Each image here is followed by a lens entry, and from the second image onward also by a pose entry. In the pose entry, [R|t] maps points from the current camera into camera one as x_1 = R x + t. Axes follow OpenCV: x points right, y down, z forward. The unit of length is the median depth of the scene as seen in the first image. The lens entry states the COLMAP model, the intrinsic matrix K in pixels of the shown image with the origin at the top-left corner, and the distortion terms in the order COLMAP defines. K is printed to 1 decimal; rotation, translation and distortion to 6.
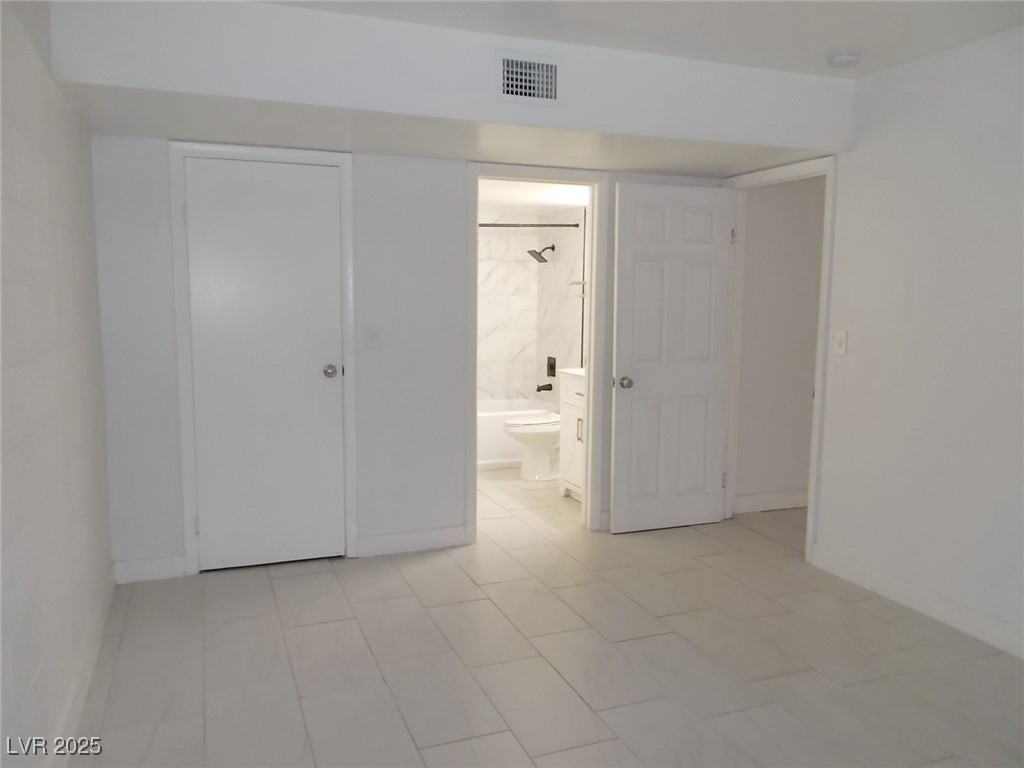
lens RADIAL K [[827.4, 0, 513.1], [0, 827.4, 383.3], [0, 0, 1]] dist [-0.037447, 0.001849]
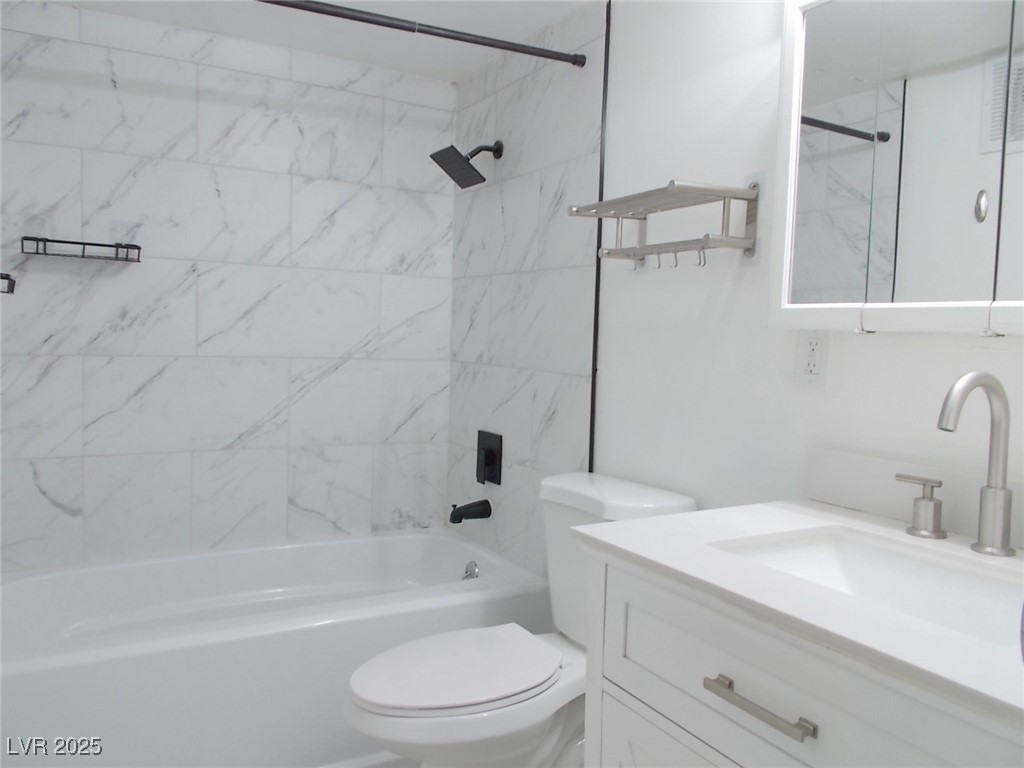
lens RADIAL K [[827.4, 0, 509.6], [0, 827.4, 382.8], [0, 0, 1]] dist [-0.037447, 0.001849]
pose [[0.991052, 0.011377, 0.132988, 0.003646], [-0.005388, 0.998958, -0.045314, -0.036518], [-0.133365, 0.044192, 0.990081, 0.600826]]
